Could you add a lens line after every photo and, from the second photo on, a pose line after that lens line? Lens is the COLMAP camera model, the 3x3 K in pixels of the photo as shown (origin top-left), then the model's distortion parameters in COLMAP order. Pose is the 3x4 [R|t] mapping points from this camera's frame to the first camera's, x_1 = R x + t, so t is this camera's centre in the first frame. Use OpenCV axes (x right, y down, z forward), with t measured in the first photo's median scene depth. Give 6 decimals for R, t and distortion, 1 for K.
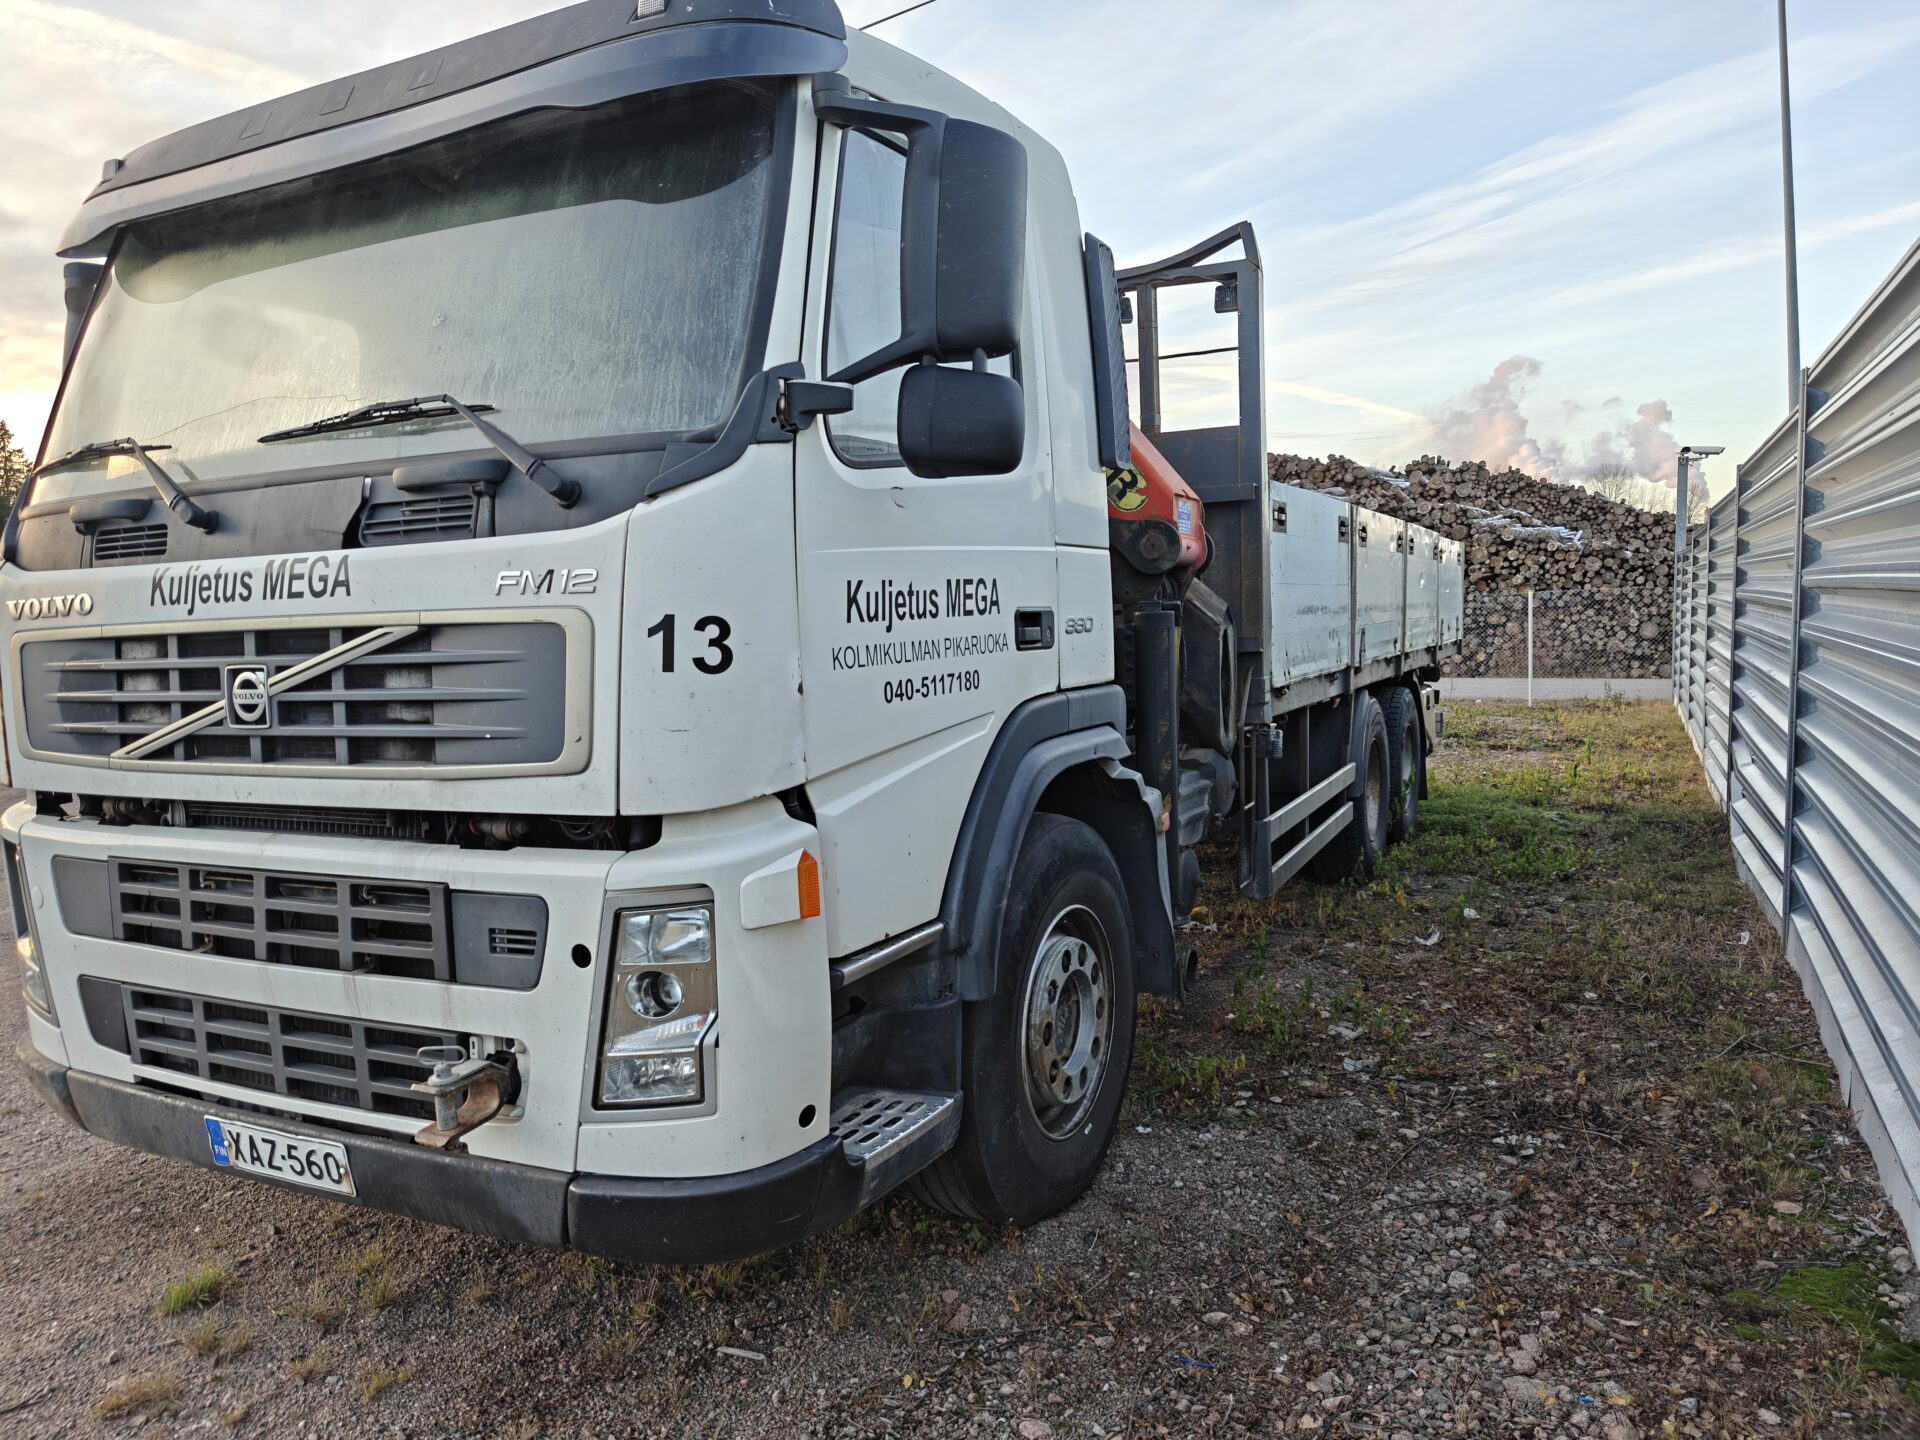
lens RADIAL K [[1304.5, 0, 965.1], [0, 1304.5, 713.7], [0, 0, 1]] dist [0.079531, -0.079910]
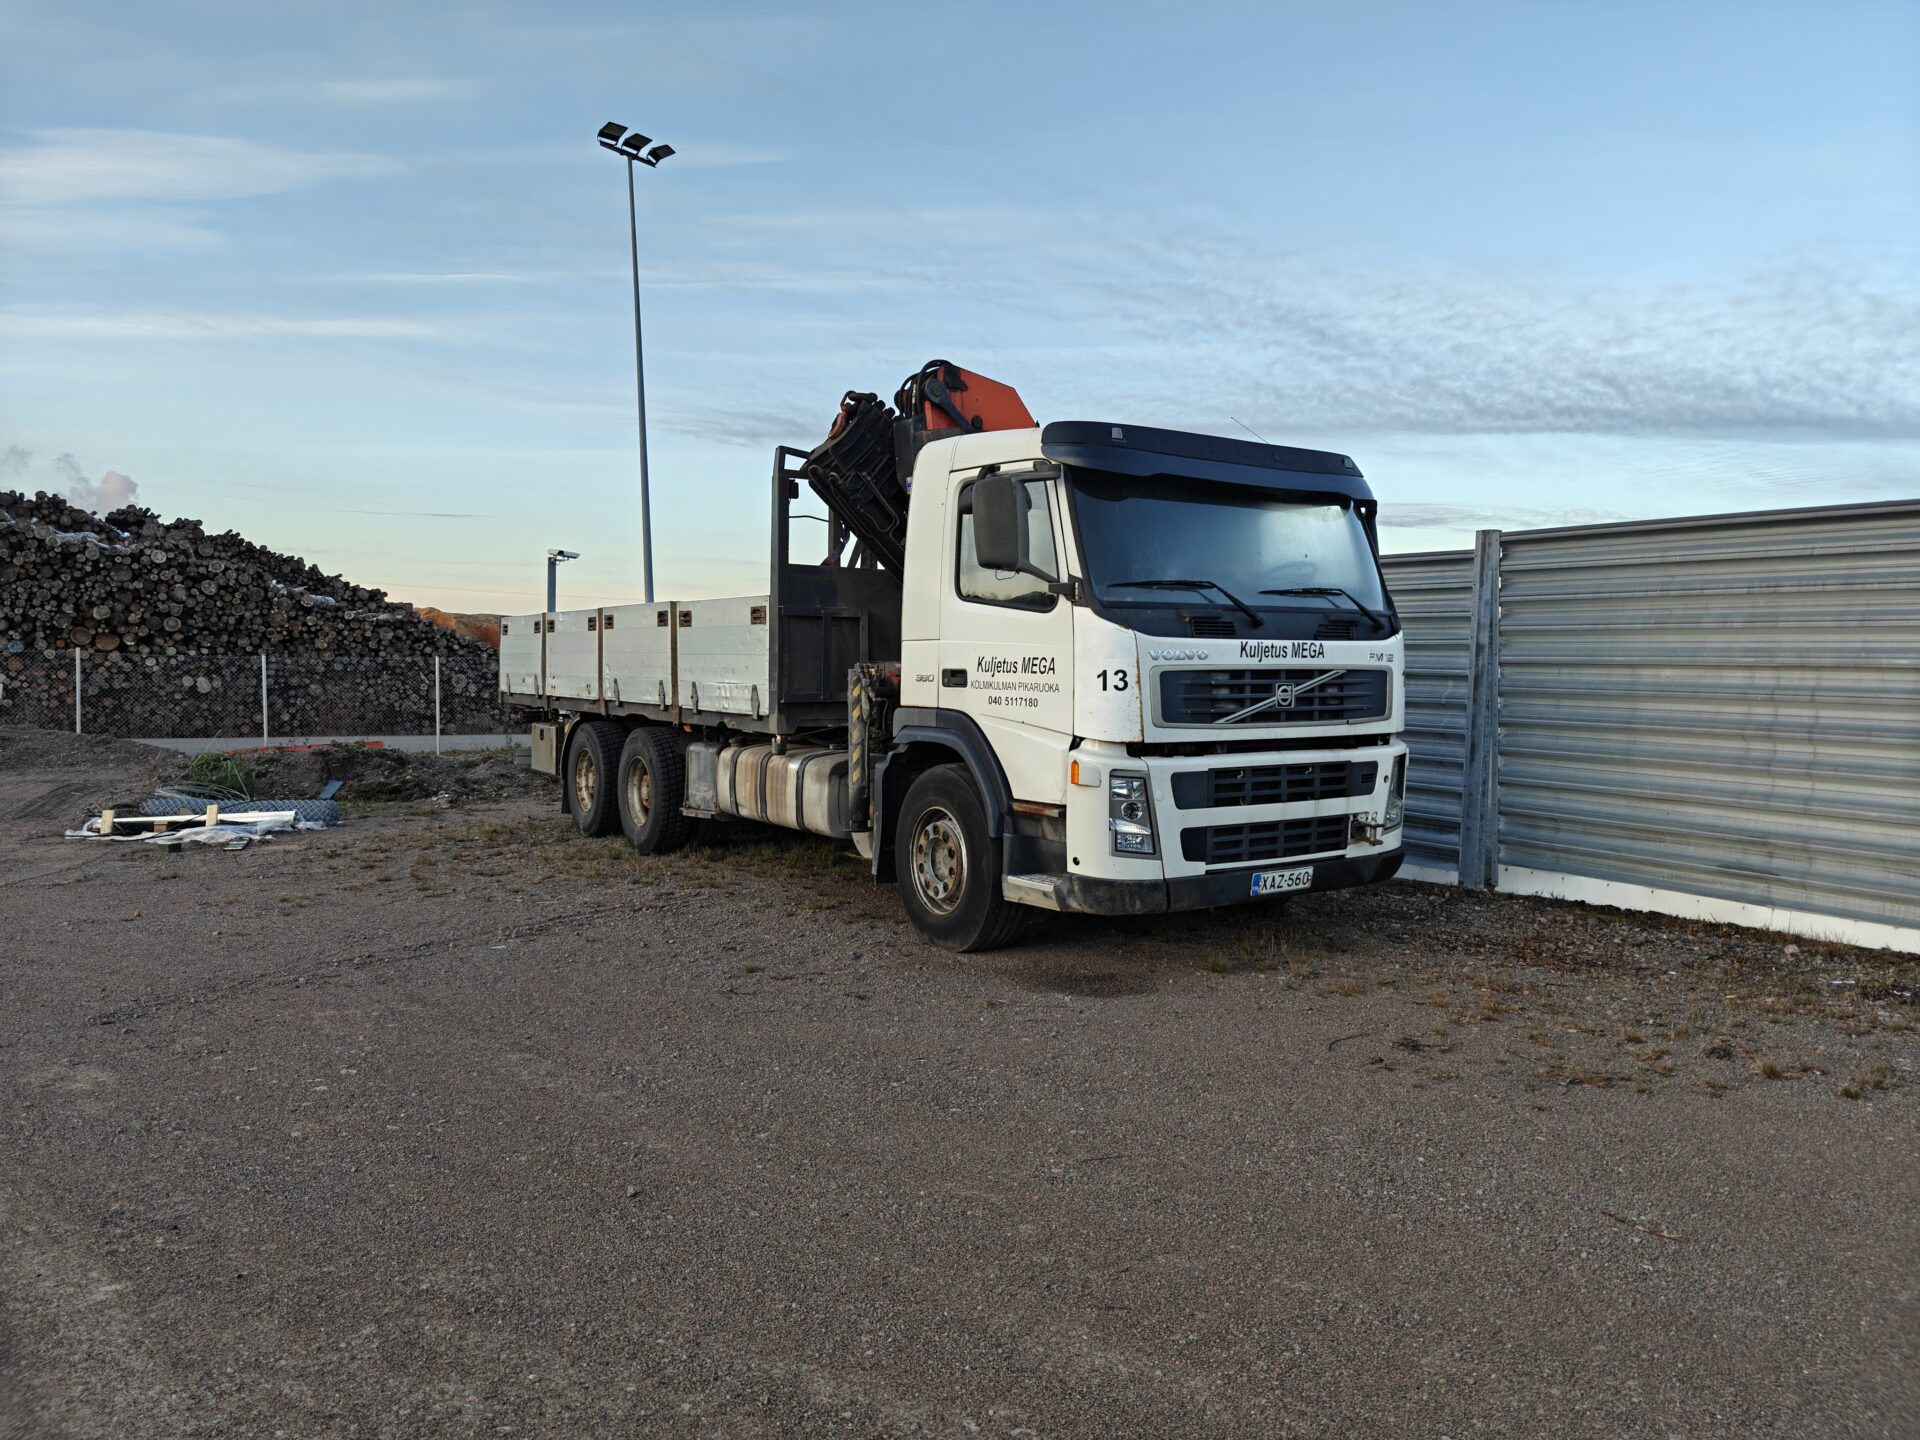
lens RADIAL K [[1307.5, 0, 992.3], [0, 1307.5, 724.3], [0, 0, 1]] dist [0.030677, -0.000084]
pose [[0.472003, -0.004835, 0.881584, -2.954890], [0.043702, 0.998884, -0.017919, 0.061138], [-0.880513, 0.046985, 0.471687, 0.313680]]
